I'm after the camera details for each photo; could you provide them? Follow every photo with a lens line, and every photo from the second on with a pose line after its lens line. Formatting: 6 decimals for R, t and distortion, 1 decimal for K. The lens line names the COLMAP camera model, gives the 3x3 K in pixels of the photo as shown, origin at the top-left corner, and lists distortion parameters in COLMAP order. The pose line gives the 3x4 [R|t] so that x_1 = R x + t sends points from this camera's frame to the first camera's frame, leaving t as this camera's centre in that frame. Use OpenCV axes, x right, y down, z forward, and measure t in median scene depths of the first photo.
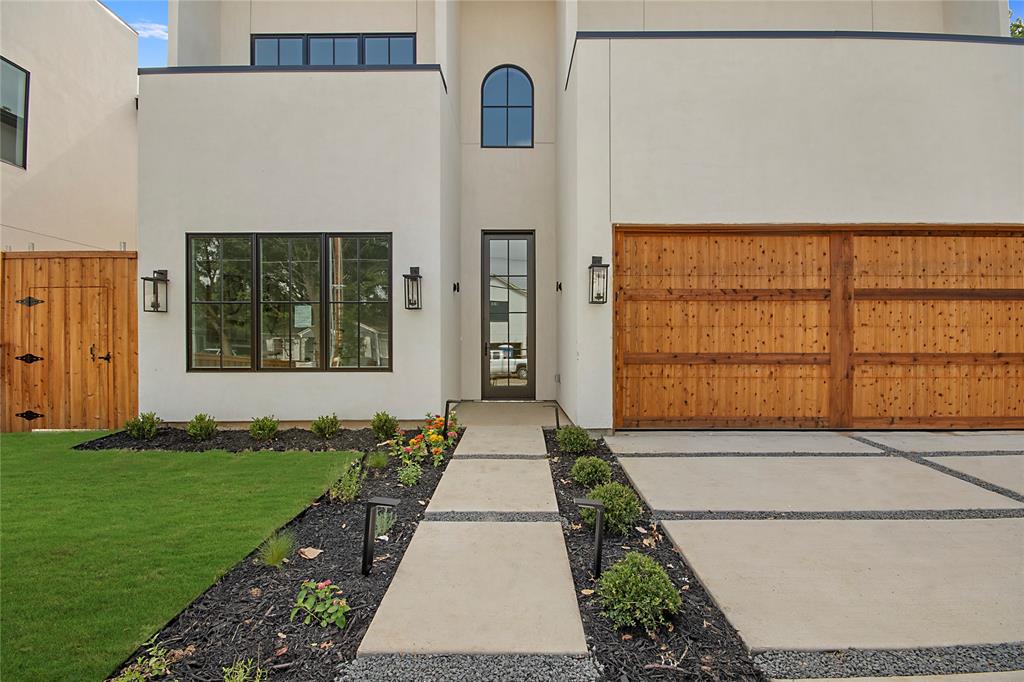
lens RADIAL K [[449.2, 0, 511.7], [0, 449.2, 345.8], [0, 0, 1]] dist [0.006655, -0.011123]
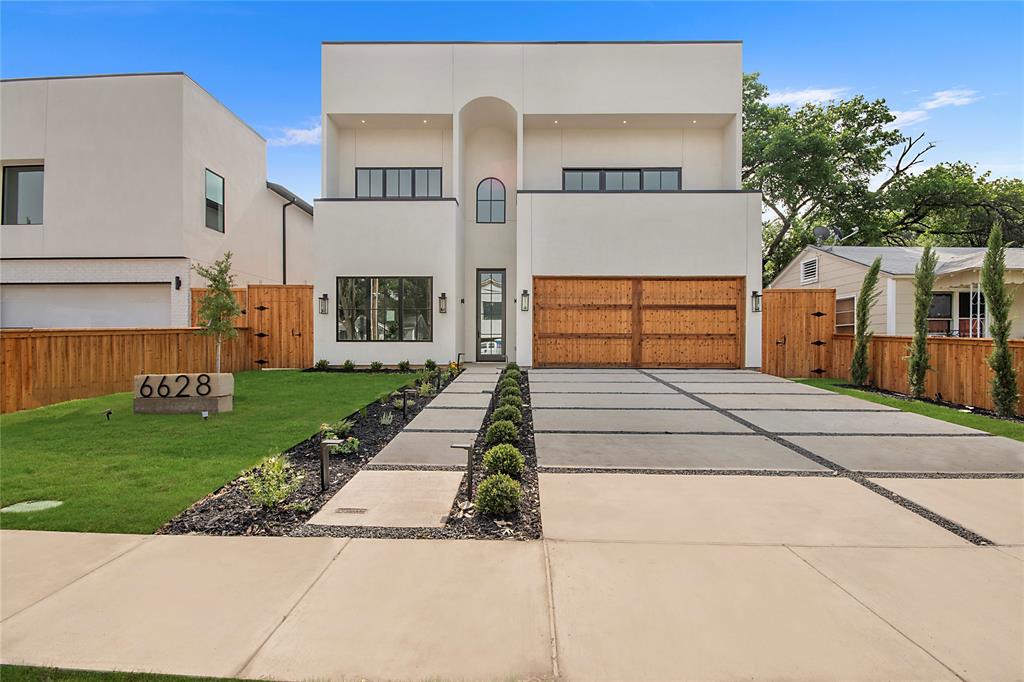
lens RADIAL K [[449.2, 0, 511.7], [0, 449.2, 345.8], [0, 0, 1]] dist [0.006655, -0.011123]
pose [[0.999969, 0.004464, -0.006427, 0.131197], [-0.004445, 0.999986, 0.002990, 0.072048], [0.006440, -0.002961, 0.999975, -1.205136]]
